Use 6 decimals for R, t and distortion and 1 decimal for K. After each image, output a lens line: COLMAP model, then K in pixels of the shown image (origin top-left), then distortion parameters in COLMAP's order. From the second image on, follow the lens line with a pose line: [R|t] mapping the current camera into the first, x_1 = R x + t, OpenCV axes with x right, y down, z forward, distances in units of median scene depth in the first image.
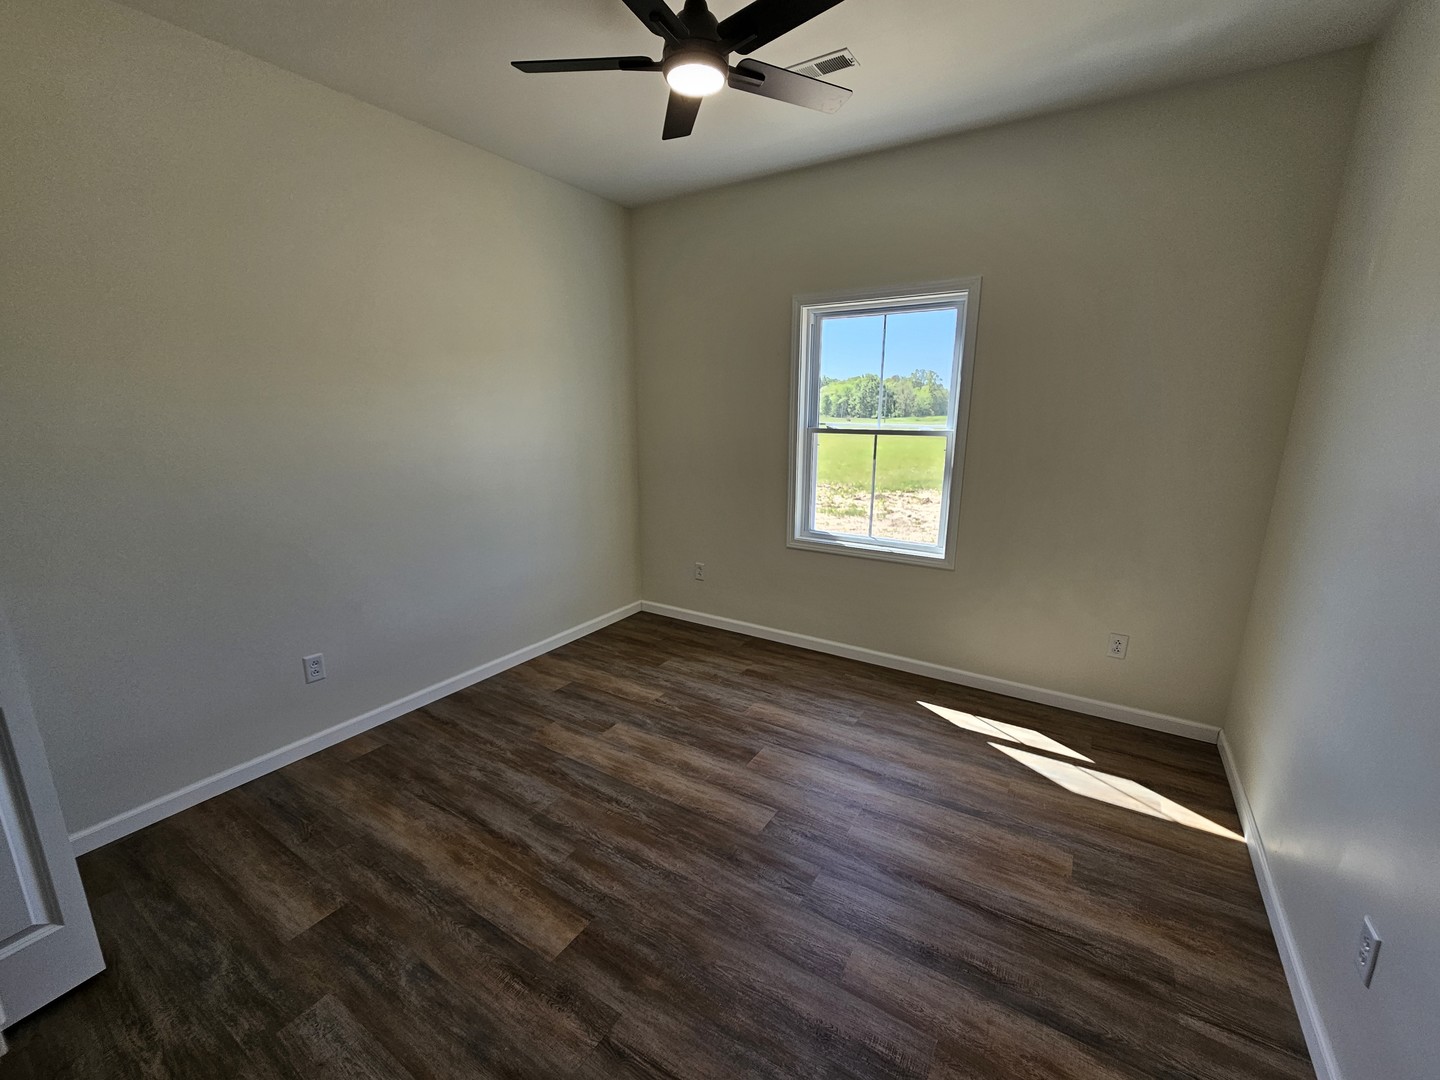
lens RADIAL K [[591.3, 0, 720.0], [0, 591.3, 540.0], [0, 0, 1]] dist [-0.001598, -0.000106]
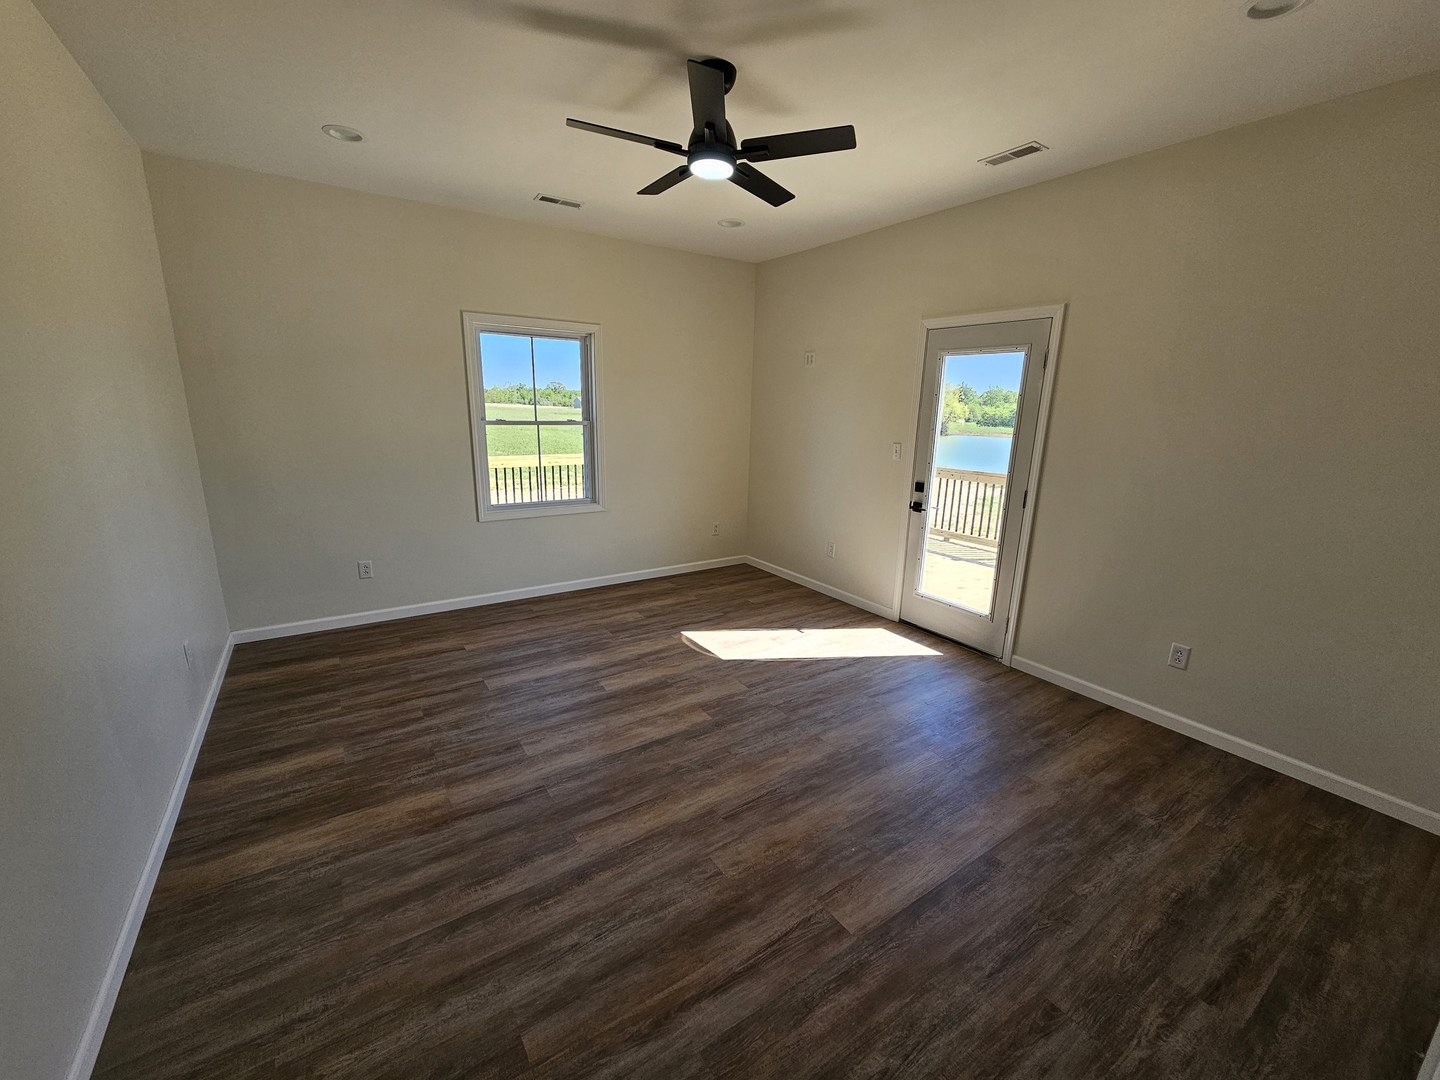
lens RADIAL K [[591.3, 0, 720.0], [0, 591.3, 540.0], [0, 0, 1]] dist [-0.001598, -0.000106]
pose [[0.399900, -0.206988, 0.892880, -1.377246], [0.184006, 0.972464, 0.143025, -0.199132], [-0.897898, 0.107099, 0.426976, 0.819634]]
